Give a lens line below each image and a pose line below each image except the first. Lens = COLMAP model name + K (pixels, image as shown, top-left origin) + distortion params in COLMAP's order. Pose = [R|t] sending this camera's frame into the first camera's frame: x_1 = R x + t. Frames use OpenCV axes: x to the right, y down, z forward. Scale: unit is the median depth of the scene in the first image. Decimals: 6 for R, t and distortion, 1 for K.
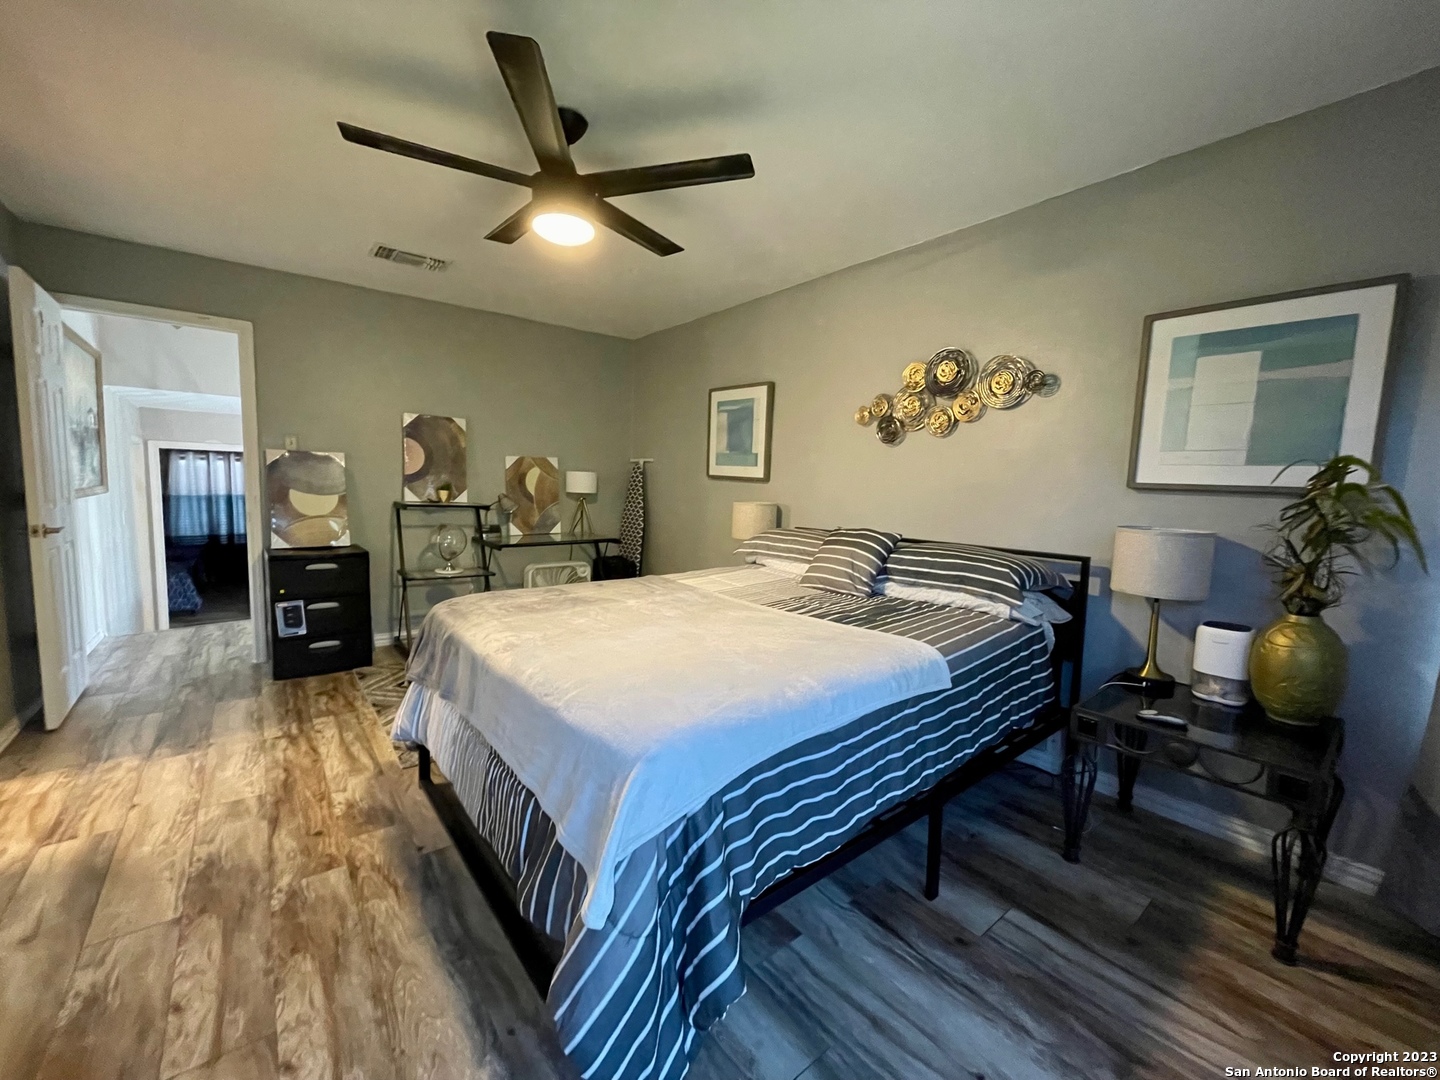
lens RADIAL K [[580.4, 0, 719.0], [0, 580.4, 537.3], [0, 0, 1]] dist [-0.000893, 0.000380]
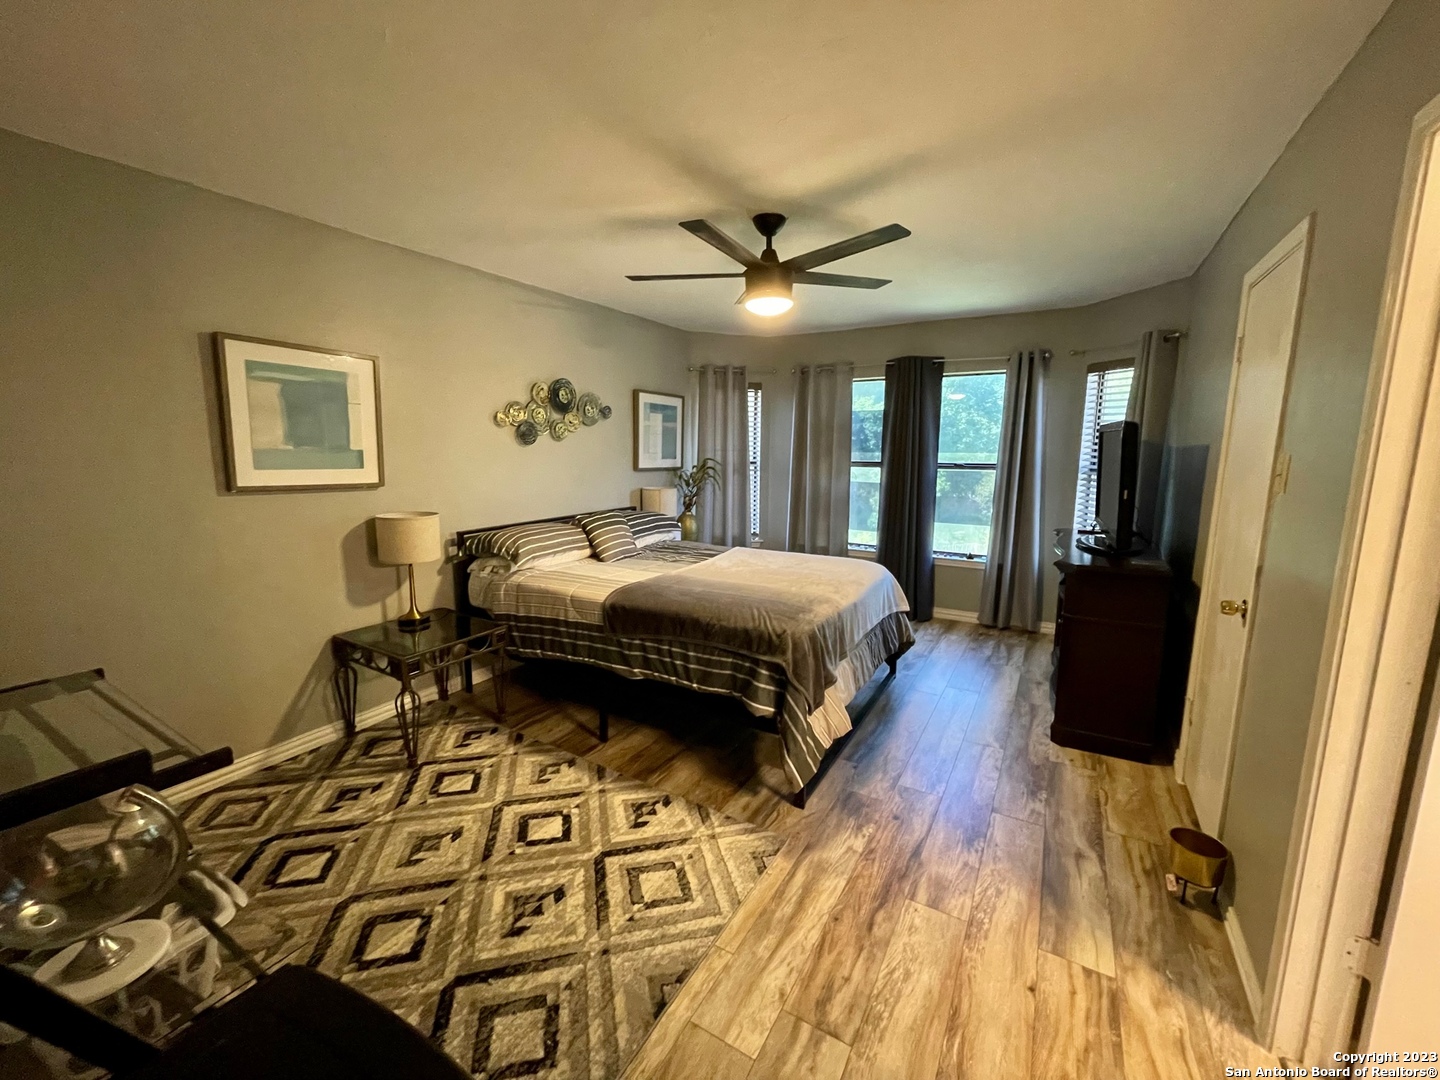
lens RADIAL K [[580.4, 0, 719.0], [0, 580.4, 537.3], [0, 0, 1]] dist [-0.000893, 0.000380]
pose [[-0.350274, -0.179766, 0.919235, -1.275845], [0.071895, 0.973354, 0.217745, -0.268502], [-0.933884, 0.142359, -0.328016, 1.355152]]
